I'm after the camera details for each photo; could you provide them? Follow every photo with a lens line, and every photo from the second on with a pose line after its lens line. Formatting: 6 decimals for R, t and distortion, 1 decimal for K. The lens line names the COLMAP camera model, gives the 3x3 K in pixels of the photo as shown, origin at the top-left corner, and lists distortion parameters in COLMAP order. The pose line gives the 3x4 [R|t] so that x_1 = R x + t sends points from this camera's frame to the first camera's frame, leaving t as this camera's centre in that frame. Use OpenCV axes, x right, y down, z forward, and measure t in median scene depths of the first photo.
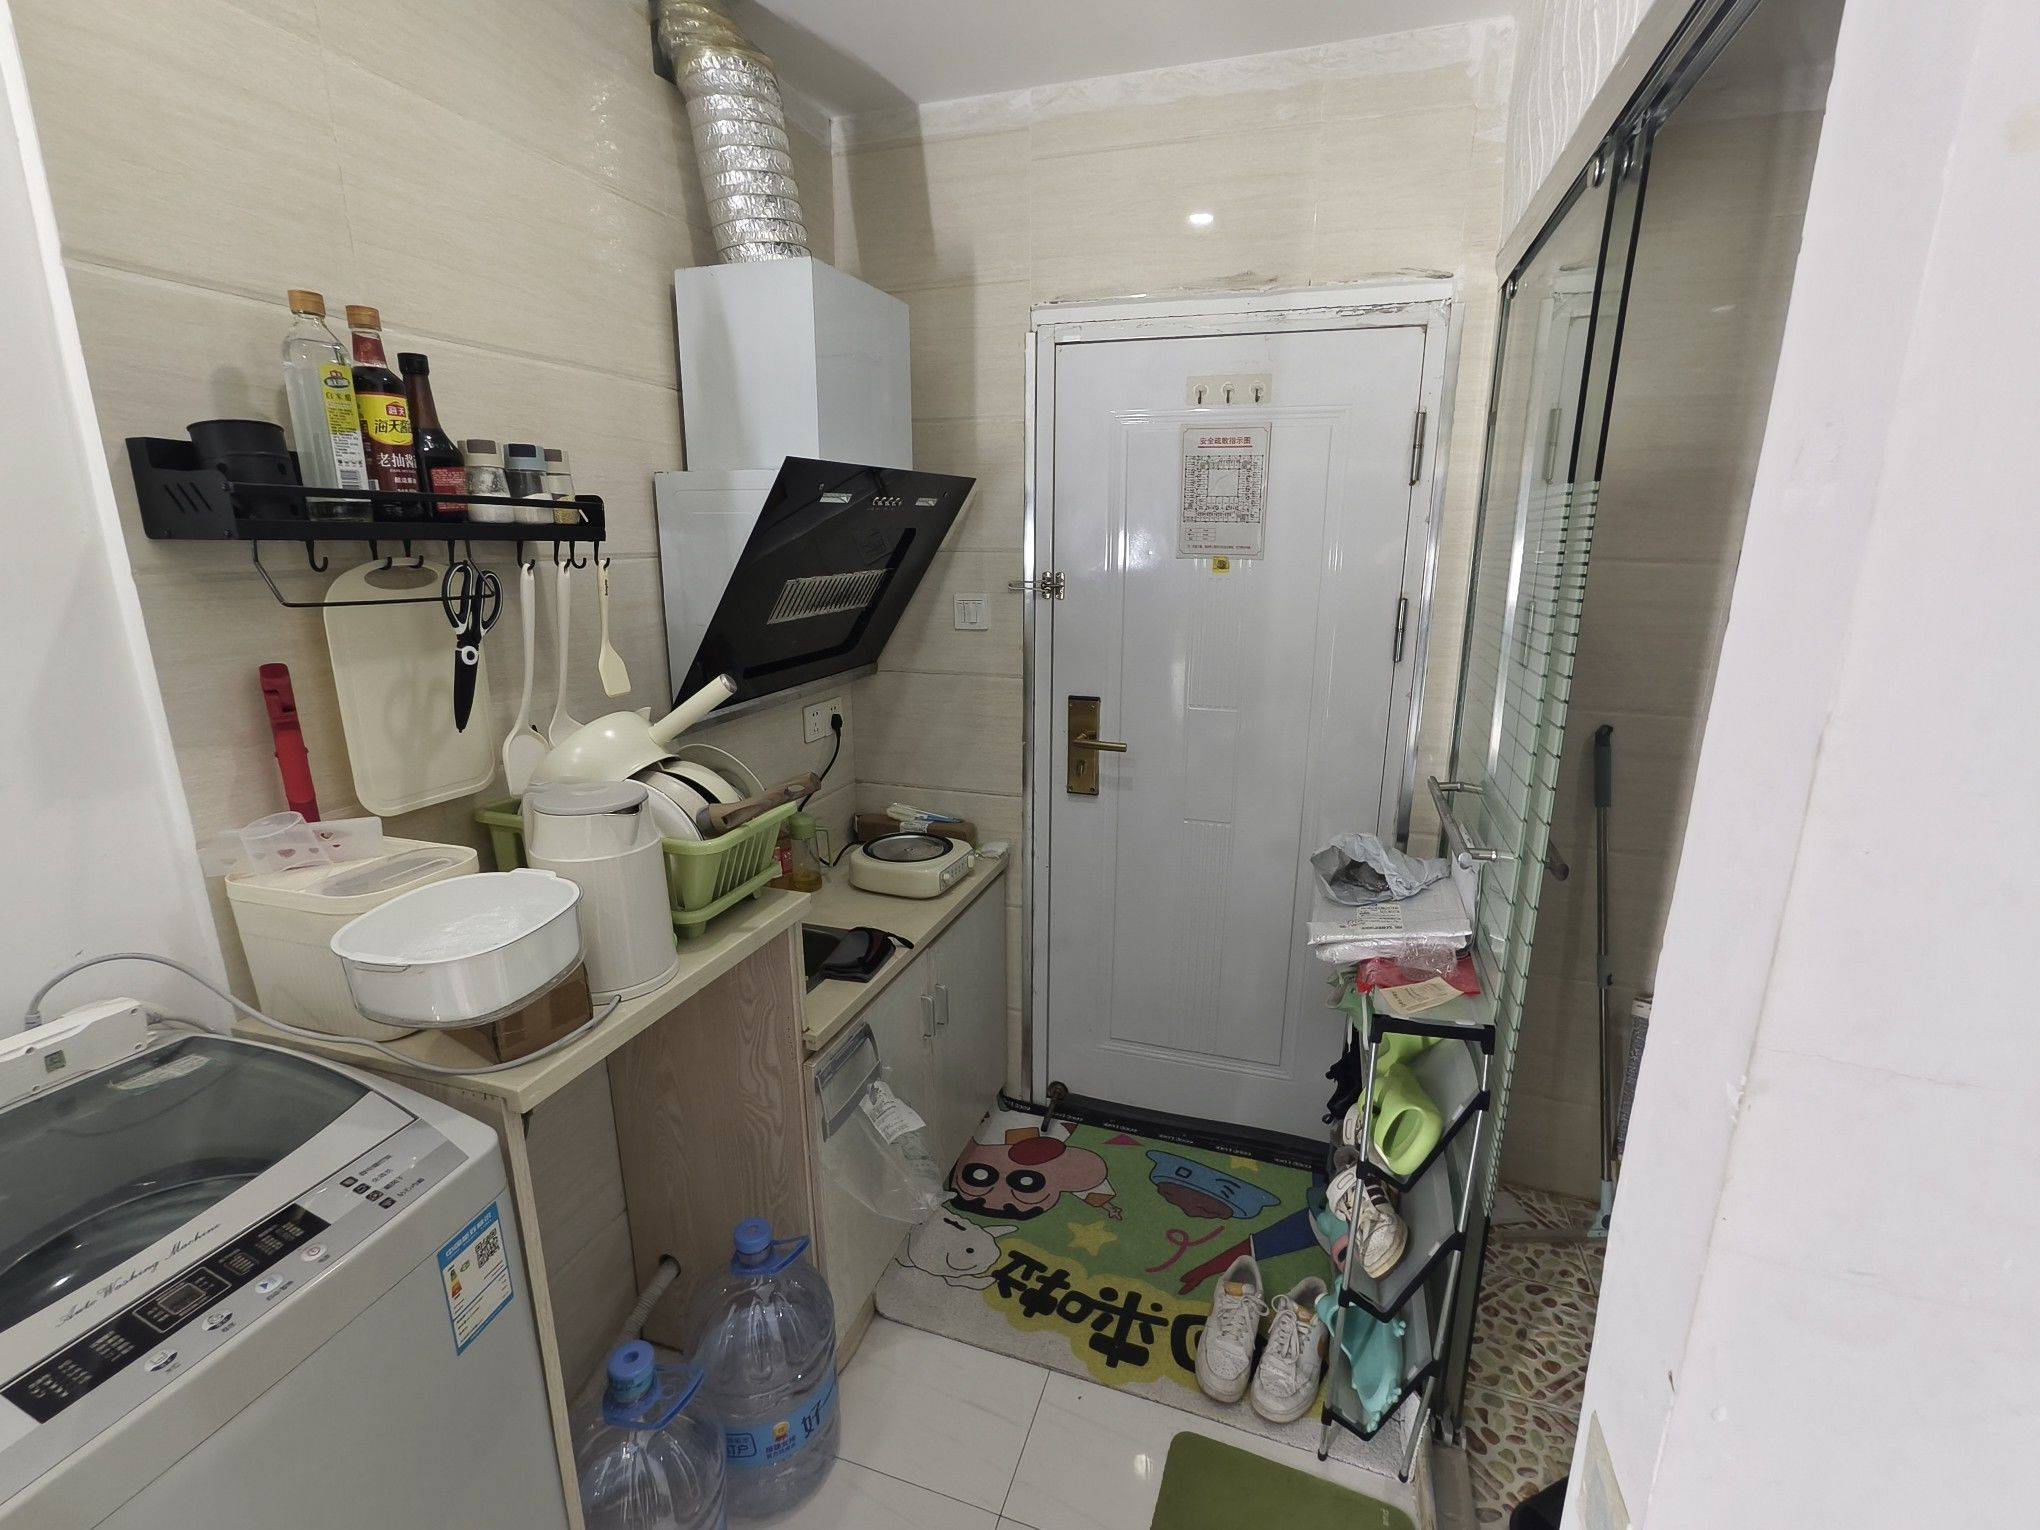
lens RADIAL K [[918.9, 0, 1039.4], [0, 918.9, 770.5], [0, 0, 1]] dist [-0.015294, 0.007796]
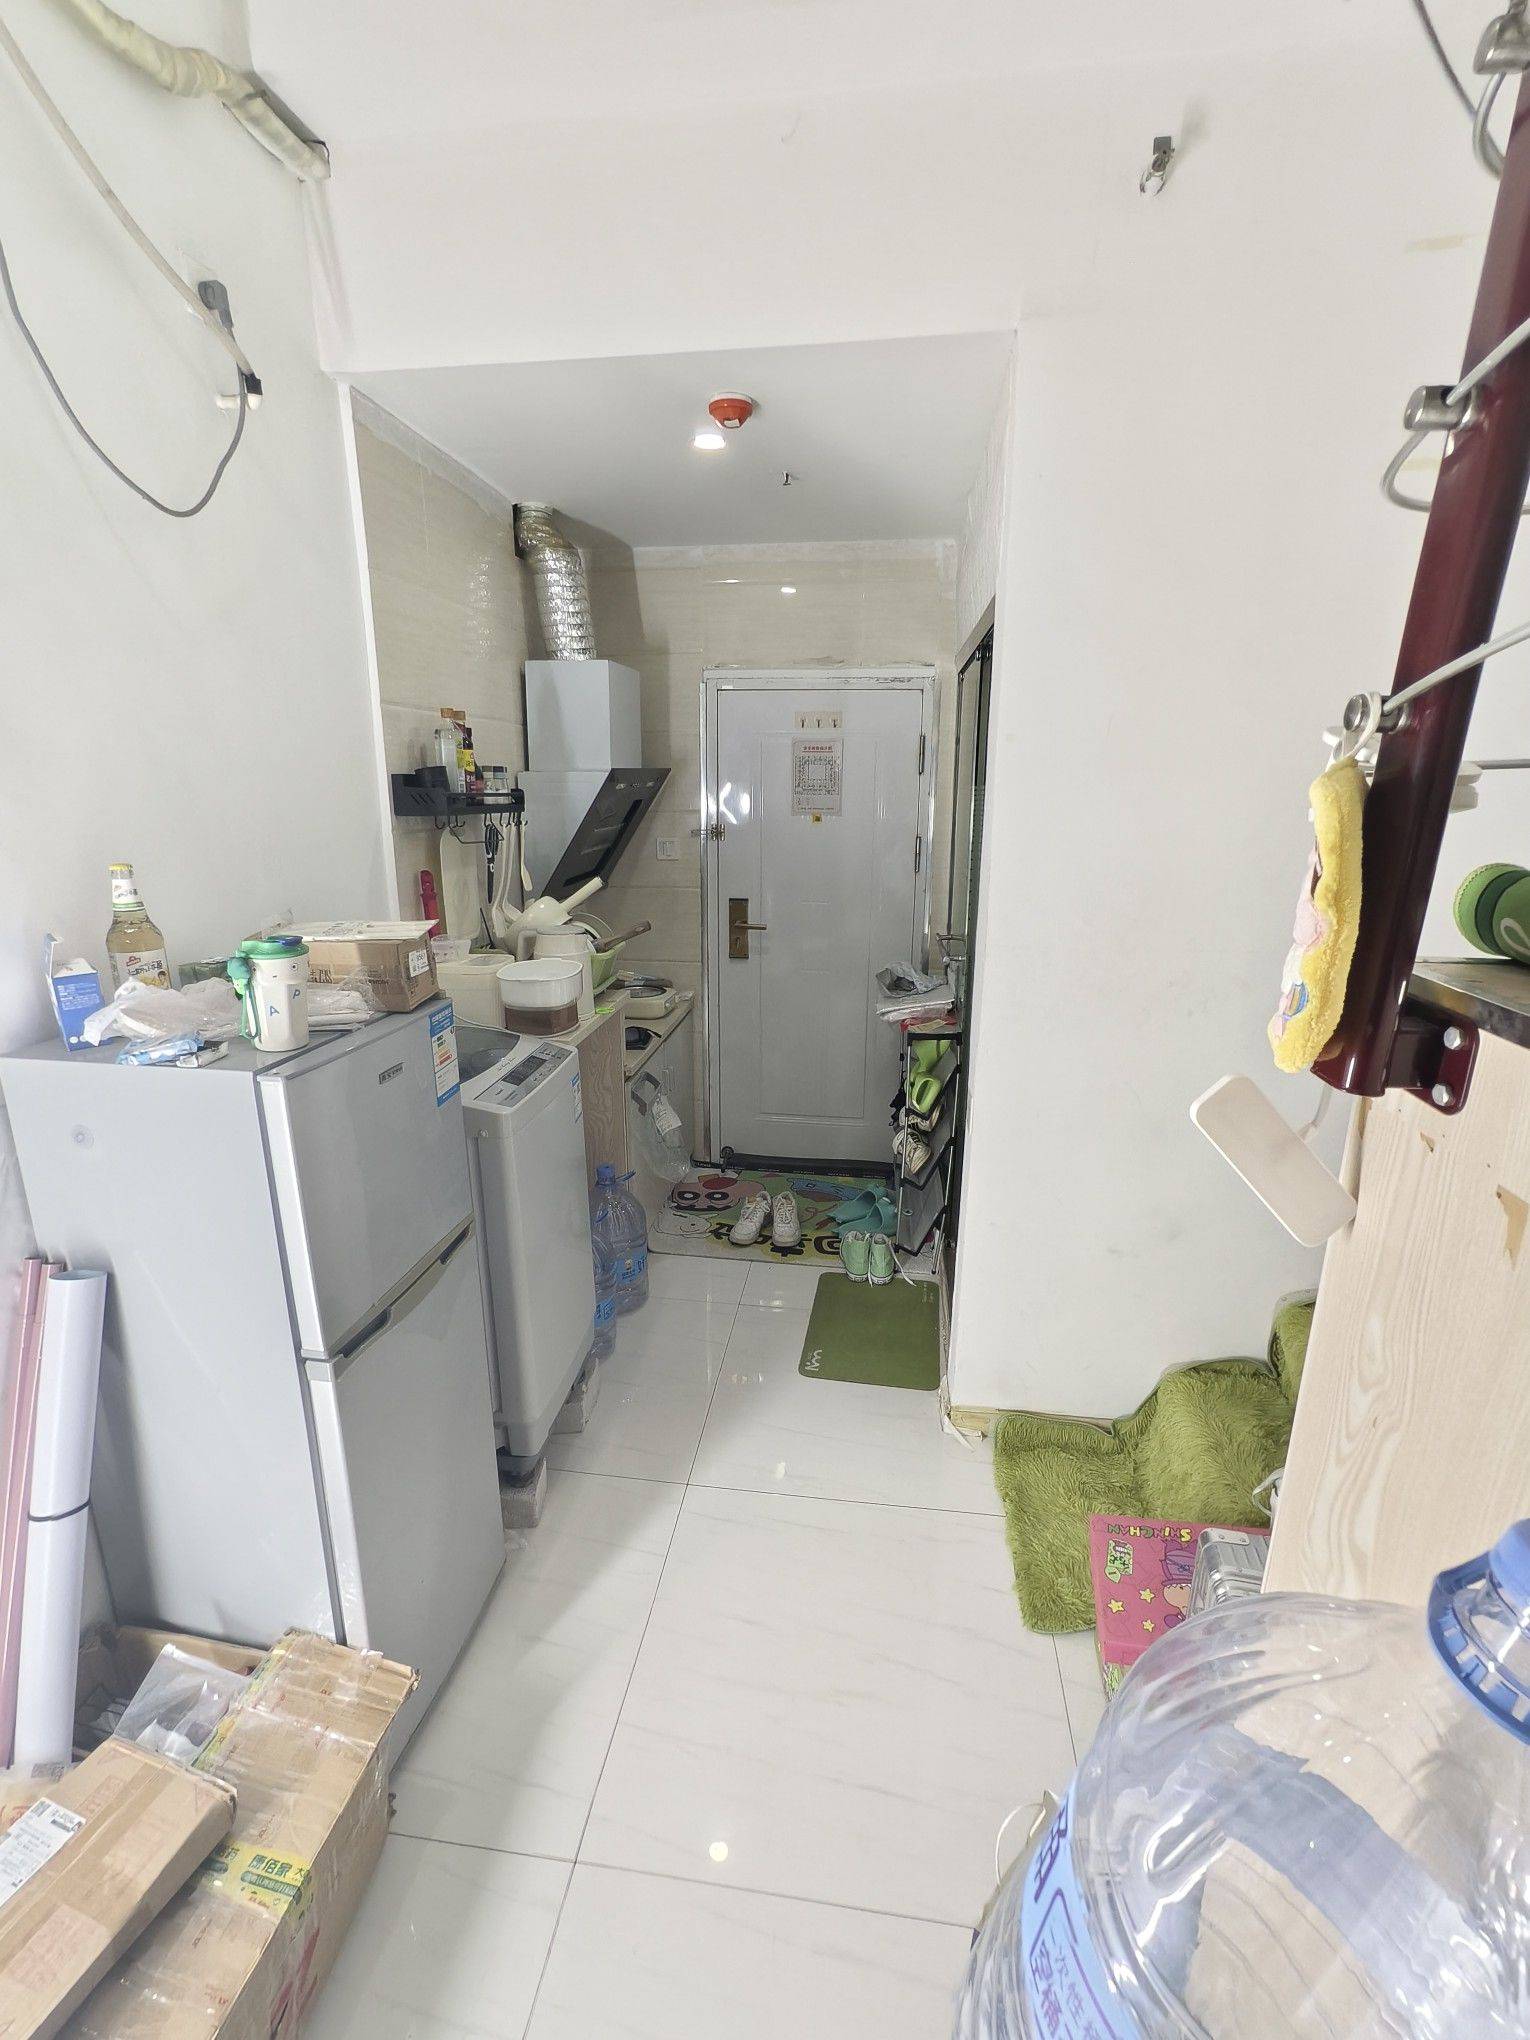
lens RADIAL K [[918.9, 0, 765.0], [0, 918.9, 1020.0], [0, 0, 1]] dist [-0.015294, 0.007796]
pose [[0.983857, -0.047195, 0.172622, -0.232514], [0.046682, 0.998885, 0.007030, 0.148195], [-0.172761, 0.001142, 0.984963, -0.736662]]
